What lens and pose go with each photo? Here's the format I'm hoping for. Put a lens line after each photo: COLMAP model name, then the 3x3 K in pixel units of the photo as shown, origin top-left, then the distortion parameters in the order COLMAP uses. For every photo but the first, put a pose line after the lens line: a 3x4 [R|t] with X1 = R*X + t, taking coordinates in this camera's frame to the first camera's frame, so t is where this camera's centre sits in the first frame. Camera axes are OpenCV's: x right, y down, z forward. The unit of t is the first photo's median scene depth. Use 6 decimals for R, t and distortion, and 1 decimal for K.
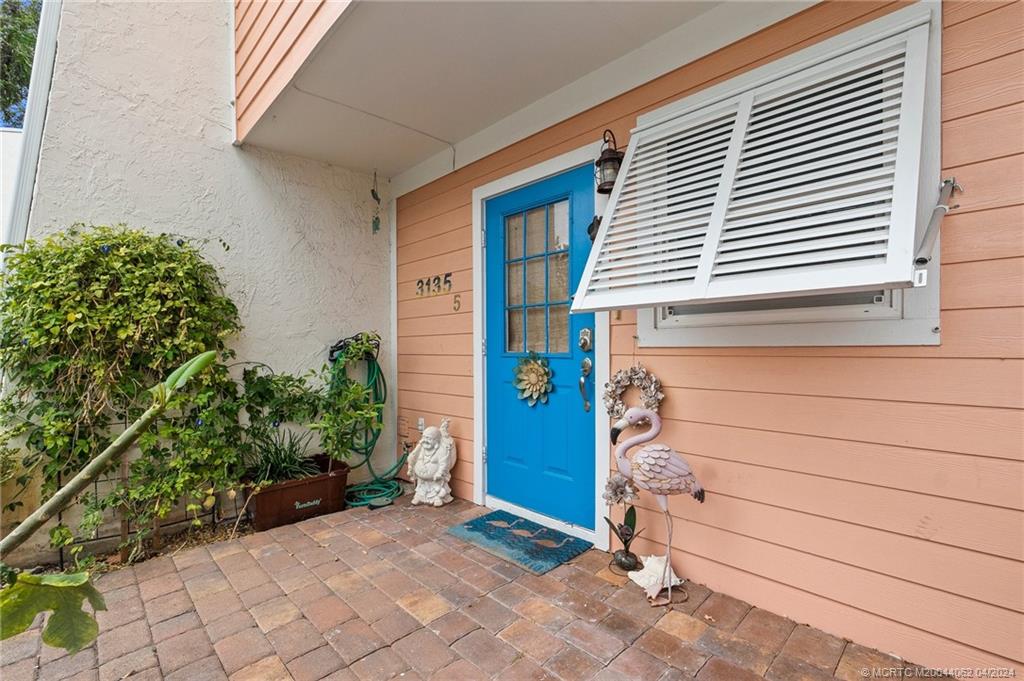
lens RADIAL K [[456.1, 0, 513.0], [0, 456.1, 353.3], [0, 0, 1]] dist [-0.000242, 0.000090]
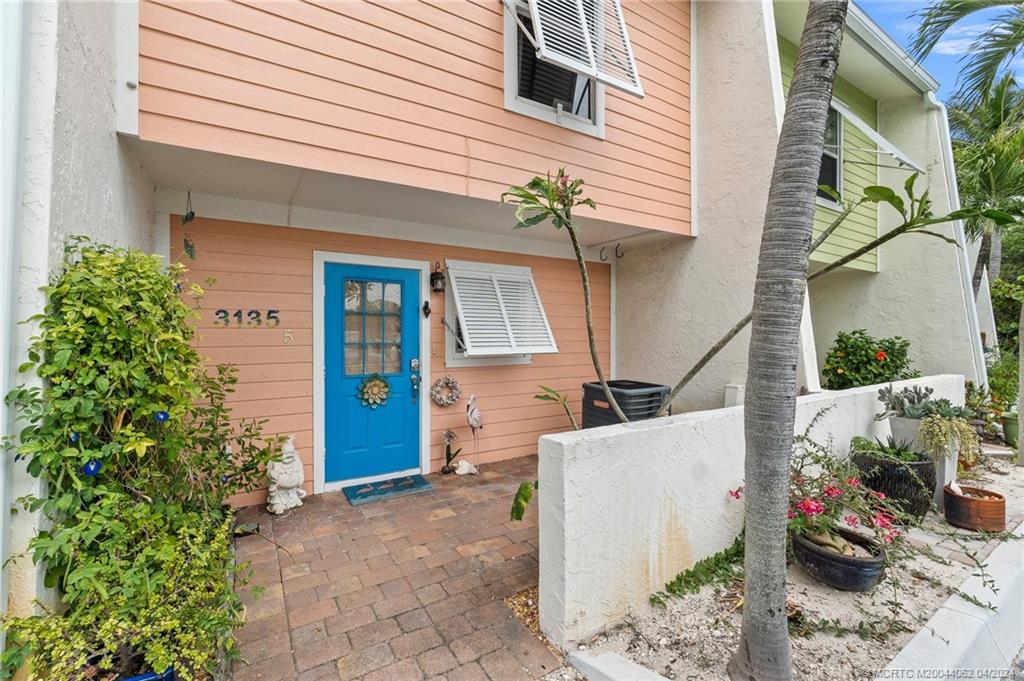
lens RADIAL K [[439.6, 0, 508.6], [0, 439.6, 333.4], [0, 0, 1]] dist [-0.004678, -0.000061]
pose [[0.212163, 0.004572, 0.977223, -1.310955], [0.007816, 0.999949, -0.006375, -0.125738], [-0.977203, 0.008990, 0.212117, 0.222273]]
